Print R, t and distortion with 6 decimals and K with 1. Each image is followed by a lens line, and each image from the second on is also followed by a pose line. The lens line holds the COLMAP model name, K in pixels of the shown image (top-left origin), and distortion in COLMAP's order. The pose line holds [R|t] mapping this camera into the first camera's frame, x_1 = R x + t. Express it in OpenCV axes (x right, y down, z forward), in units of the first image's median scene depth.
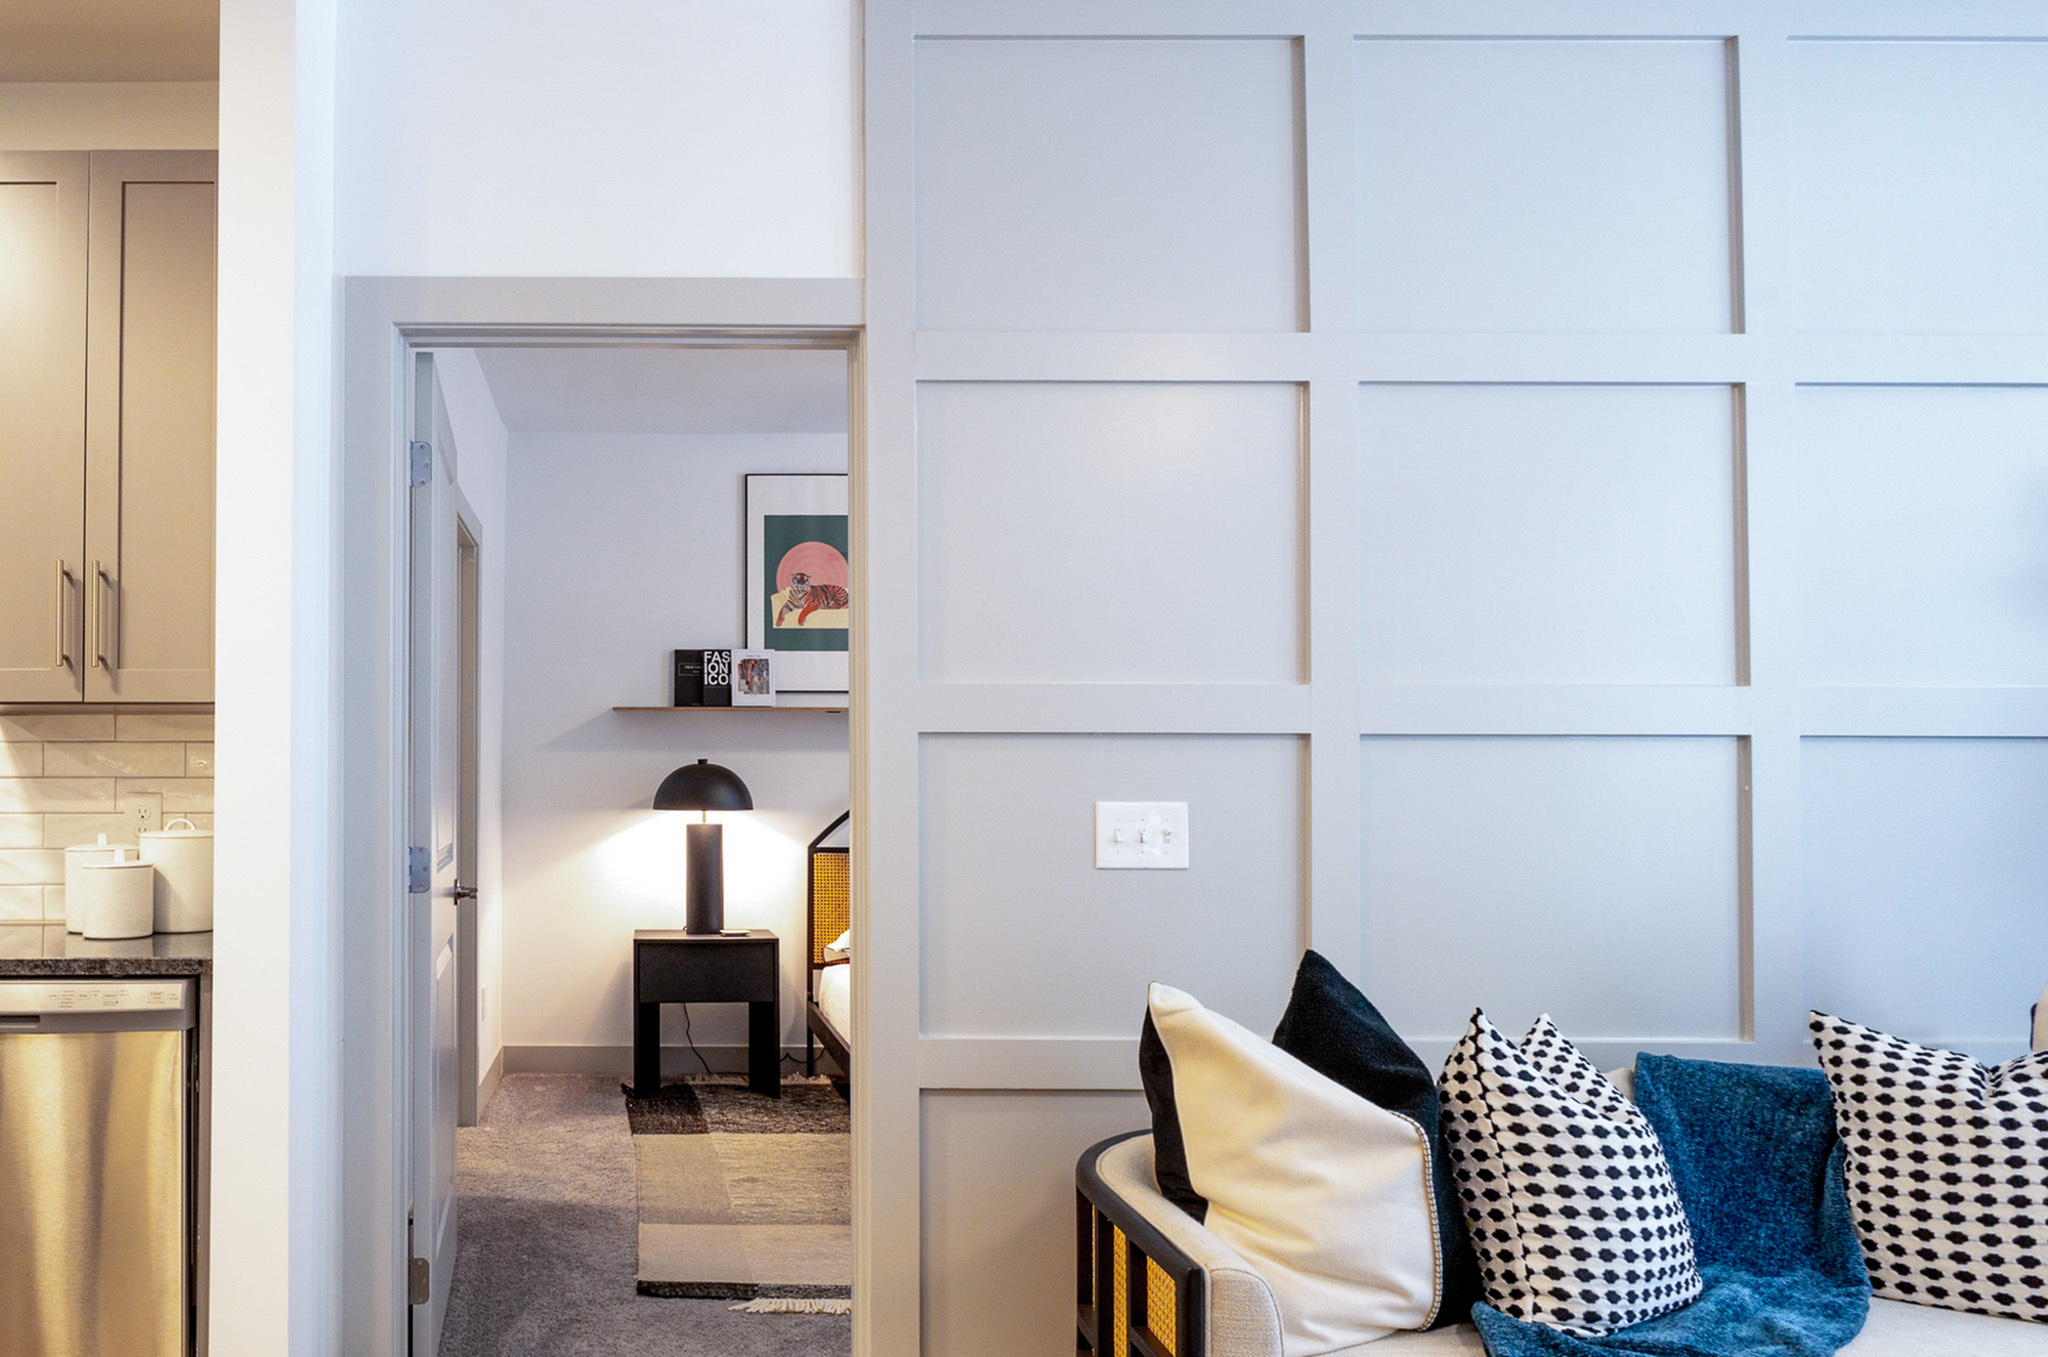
lens RADIAL K [[1445.9, 0, 639.6], [0, 1445.9, 746.5], [0, 0, 1]] dist [-0.003945, -0.001939]
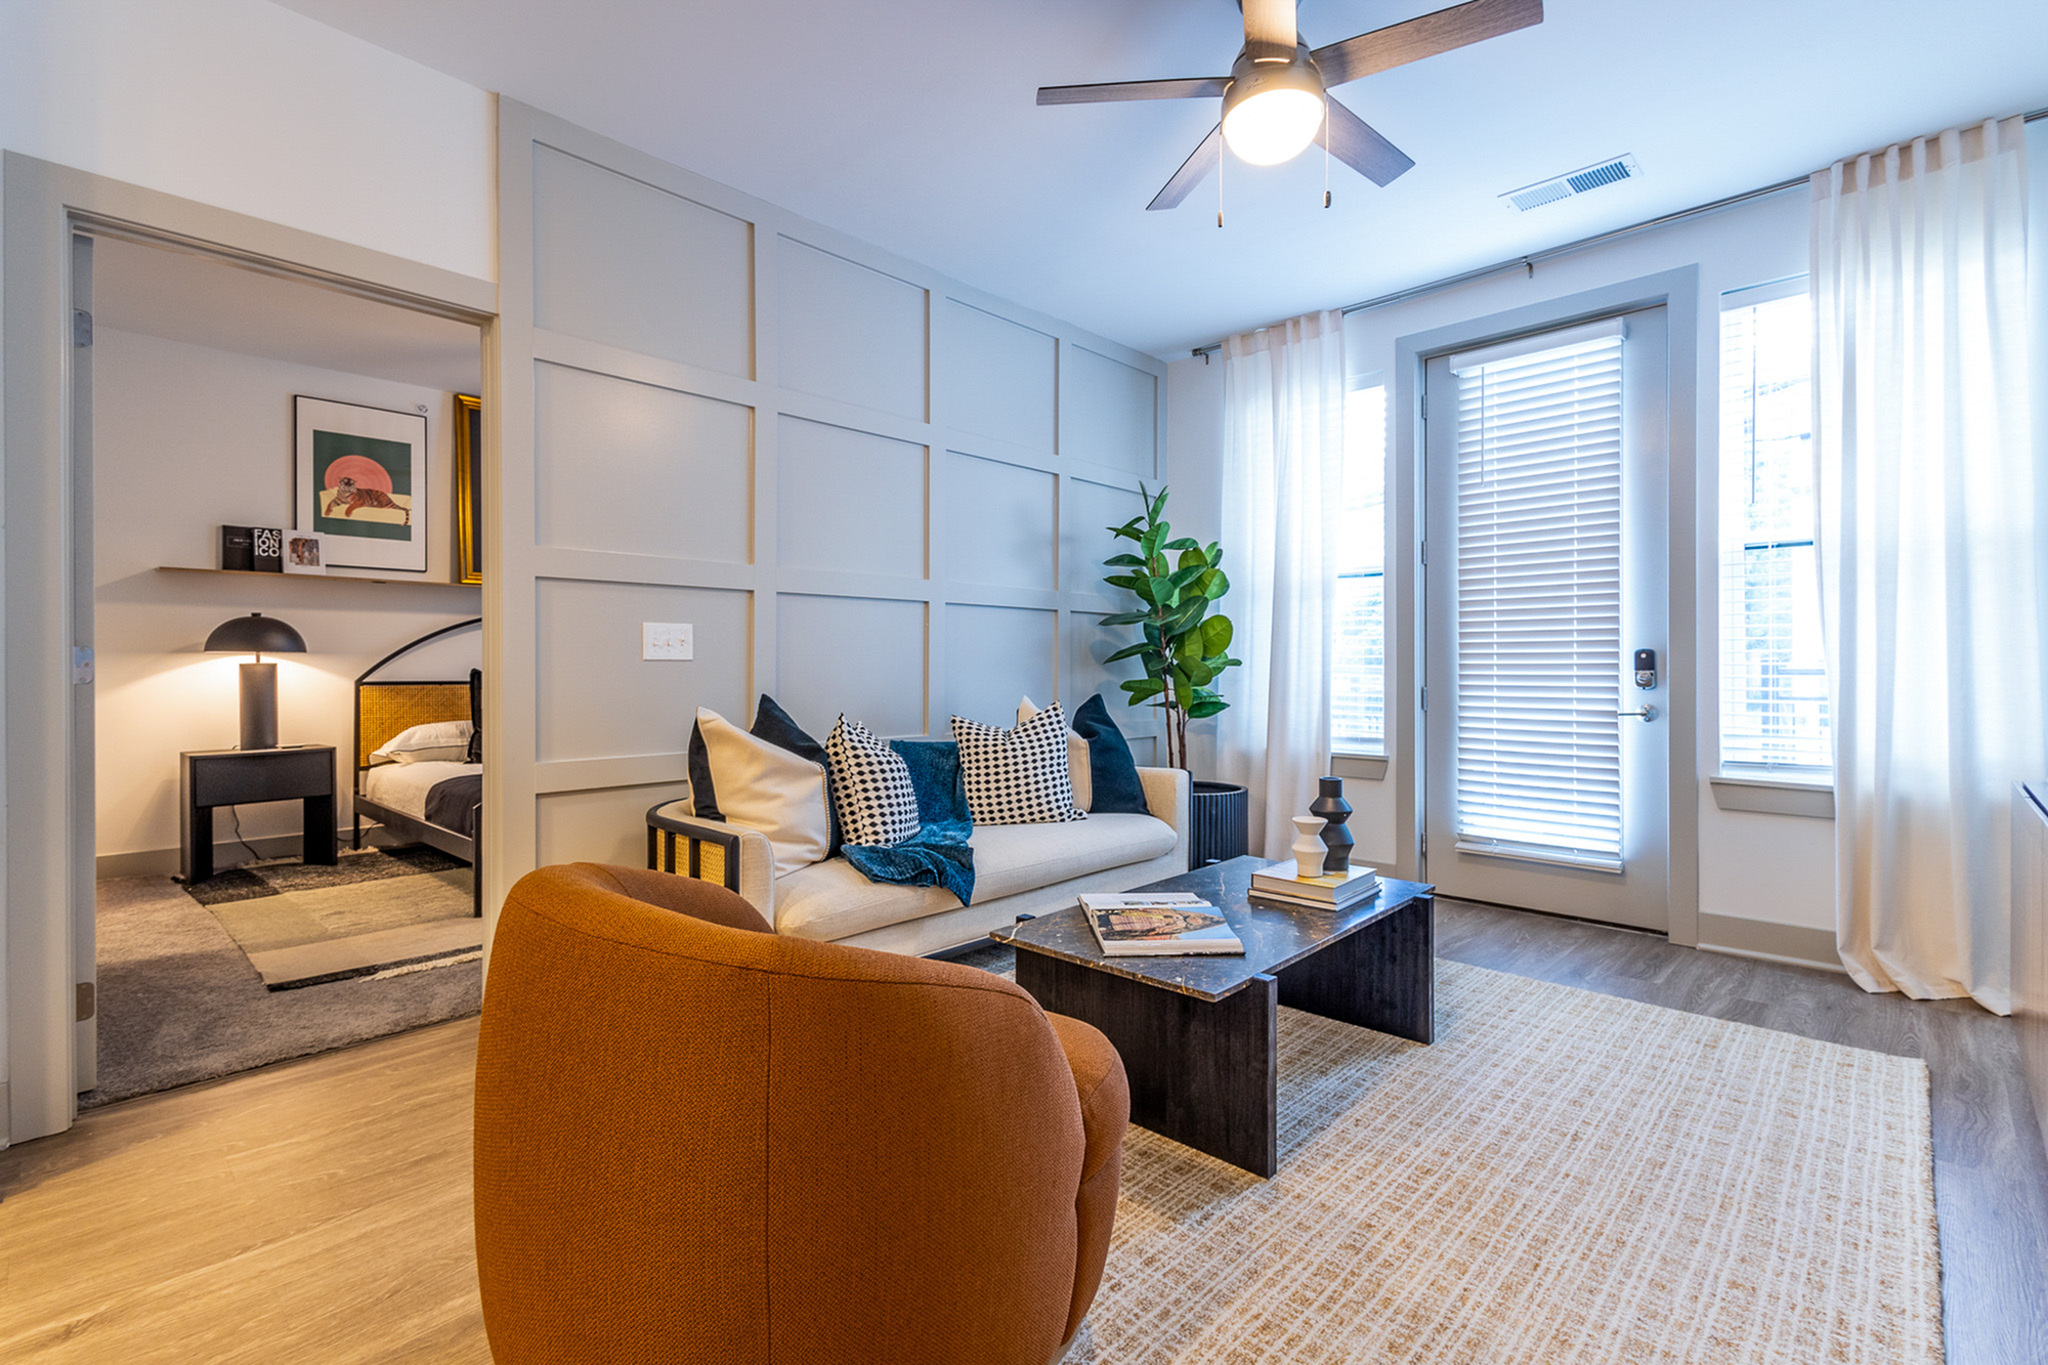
lens RADIAL K [[949.3, 0, 1017.6], [0, 949.3, 671.4], [0, 0, 1]] dist [0.003824, 0.000668]
pose [[0.690558, -0.002765, 0.723272, -0.239012], [-0.016404, 0.999676, 0.019484, 0.078658], [-0.723091, -0.025319, 0.690288, -0.153586]]
